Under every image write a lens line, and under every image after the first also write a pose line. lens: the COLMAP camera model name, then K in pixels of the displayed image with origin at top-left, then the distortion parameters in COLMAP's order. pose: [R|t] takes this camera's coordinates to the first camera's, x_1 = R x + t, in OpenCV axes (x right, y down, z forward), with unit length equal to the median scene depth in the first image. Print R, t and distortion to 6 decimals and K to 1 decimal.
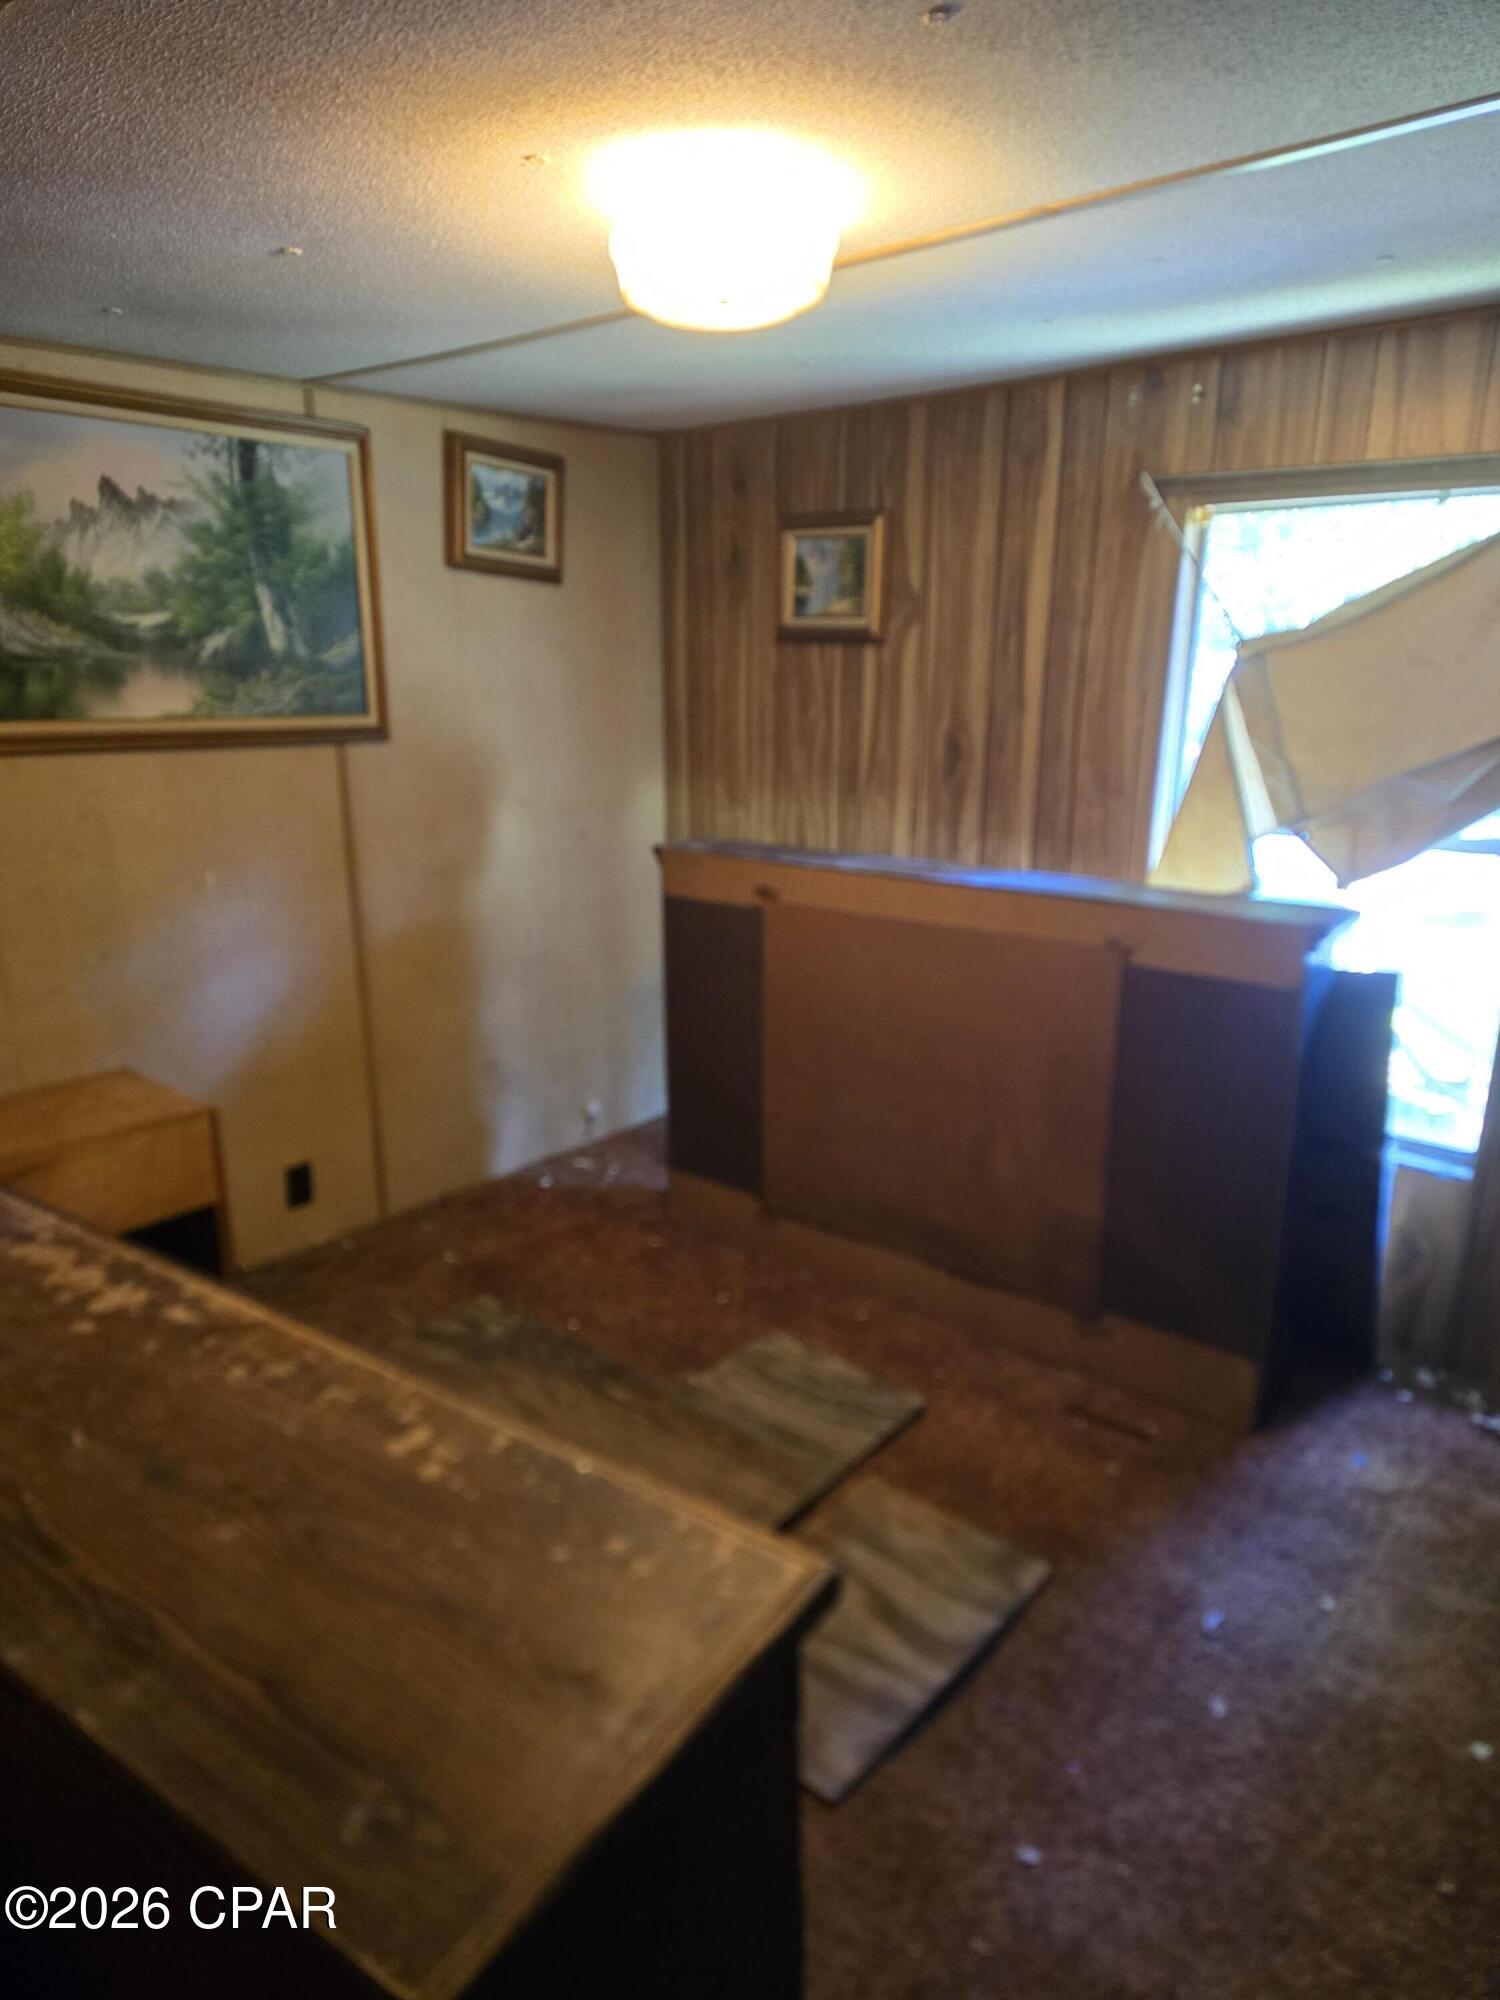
lens RADIAL K [[1334.0, 0, 750.5], [0, 1334.0, 993.1], [0, 0, 1]] dist [0.065363, -0.027540]
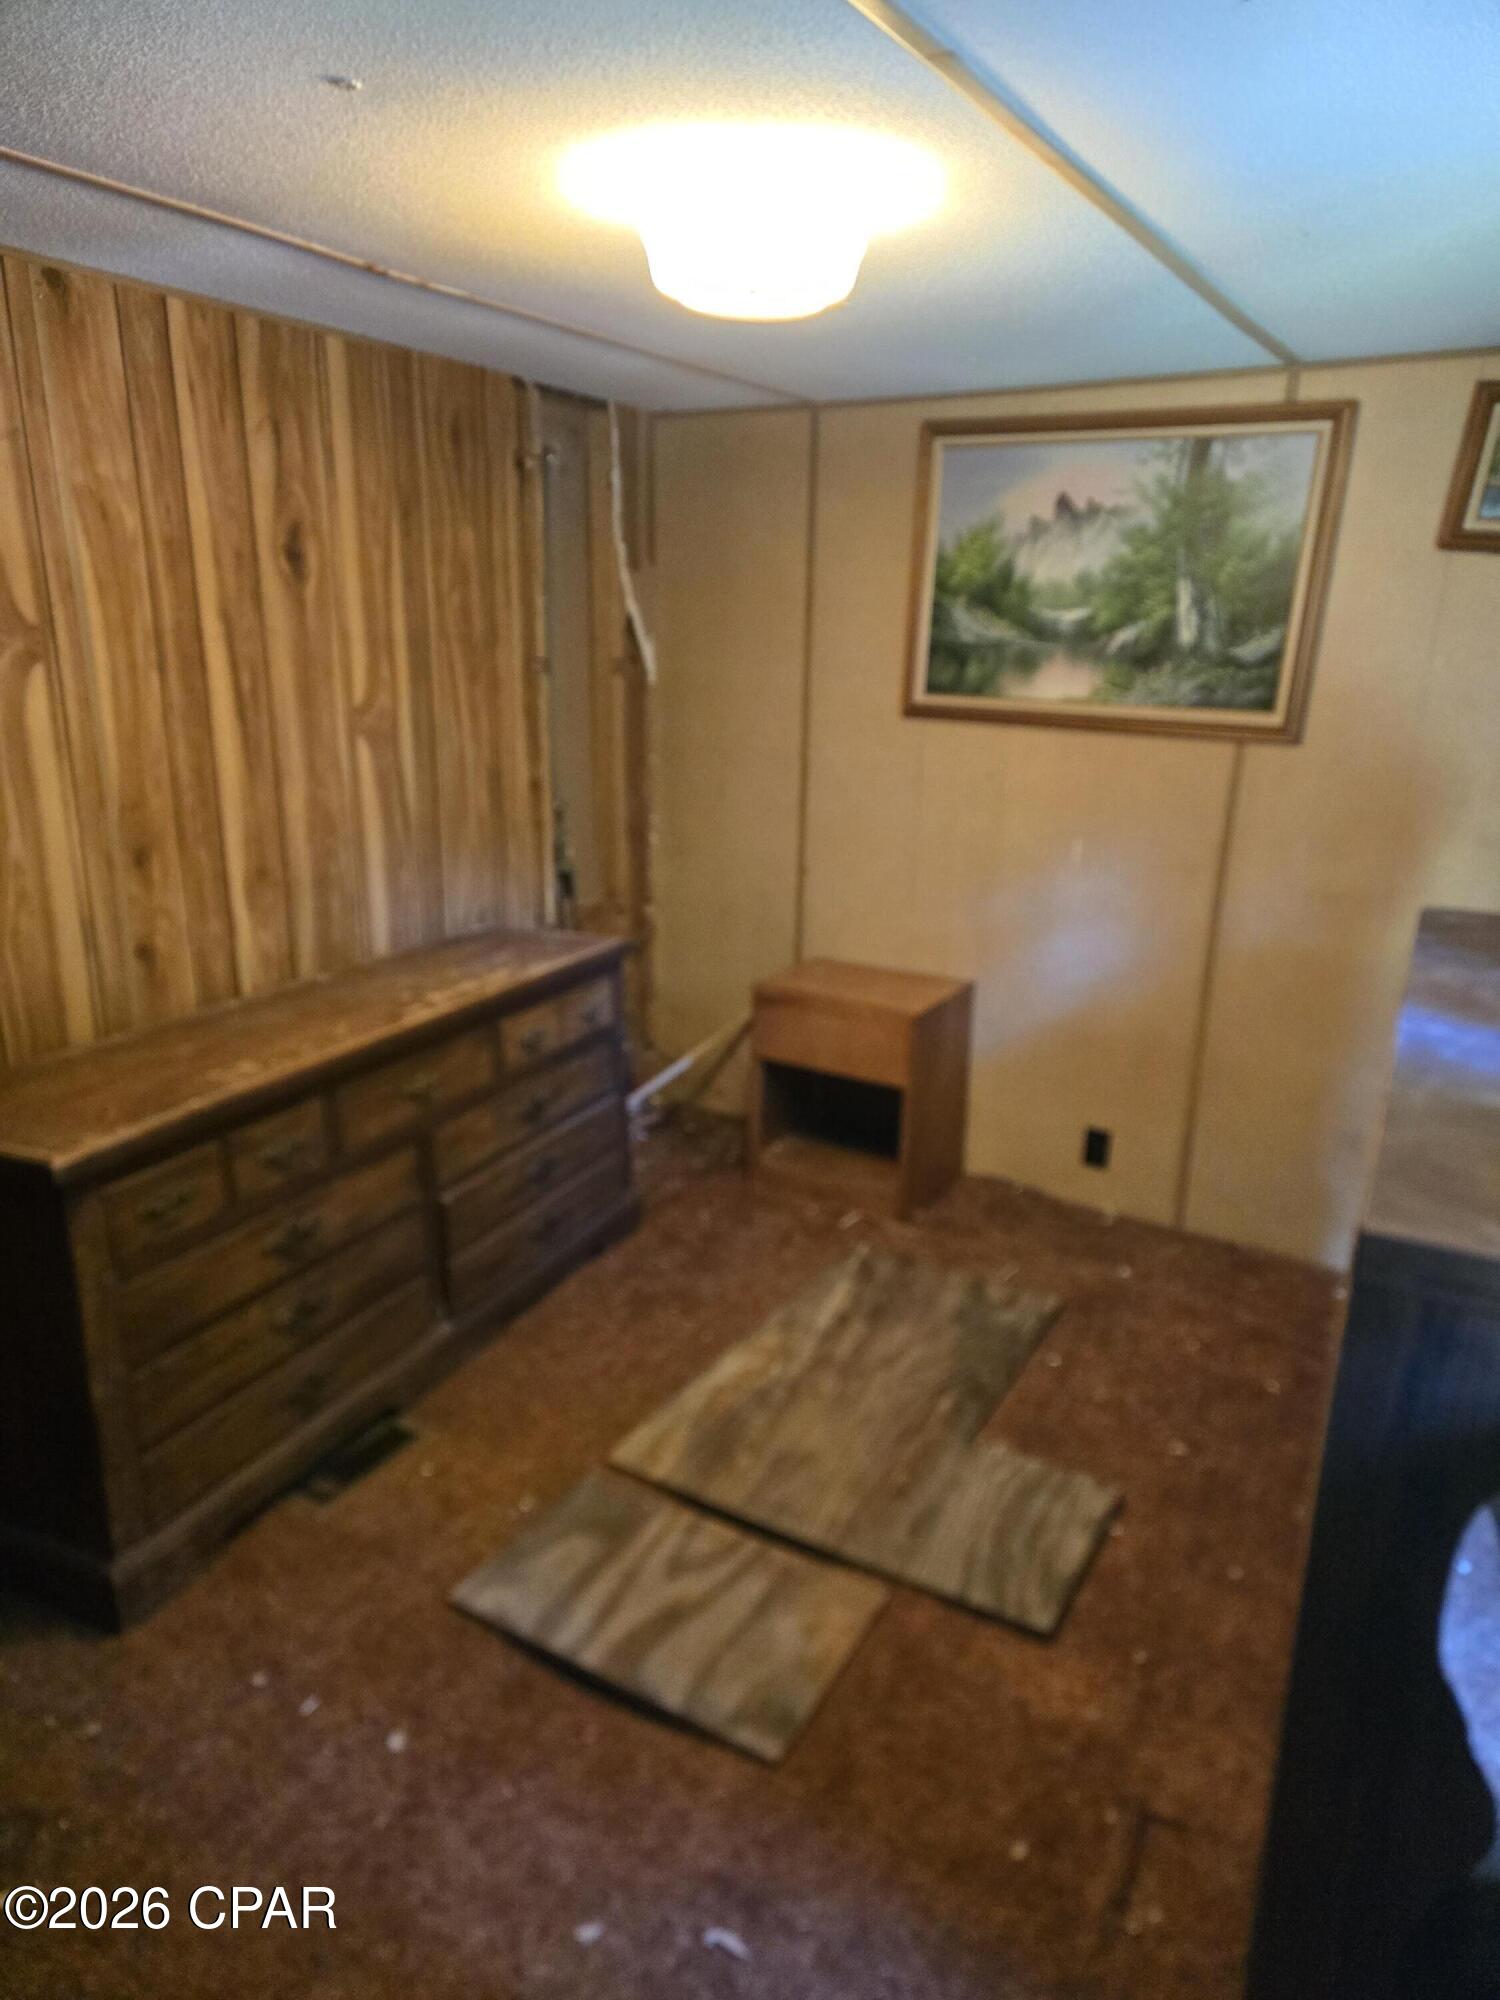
lens RADIAL K [[1334.0, 0, 750.3], [0, 1334.0, 1005.4], [0, 0, 1]] dist [0.065363, -0.027540]
pose [[0.179551, 0.275614, -0.944351, 0.663931], [-0.272055, 0.936425, 0.221574, -0.139827], [0.945382, 0.217132, 0.243118, 0.520366]]
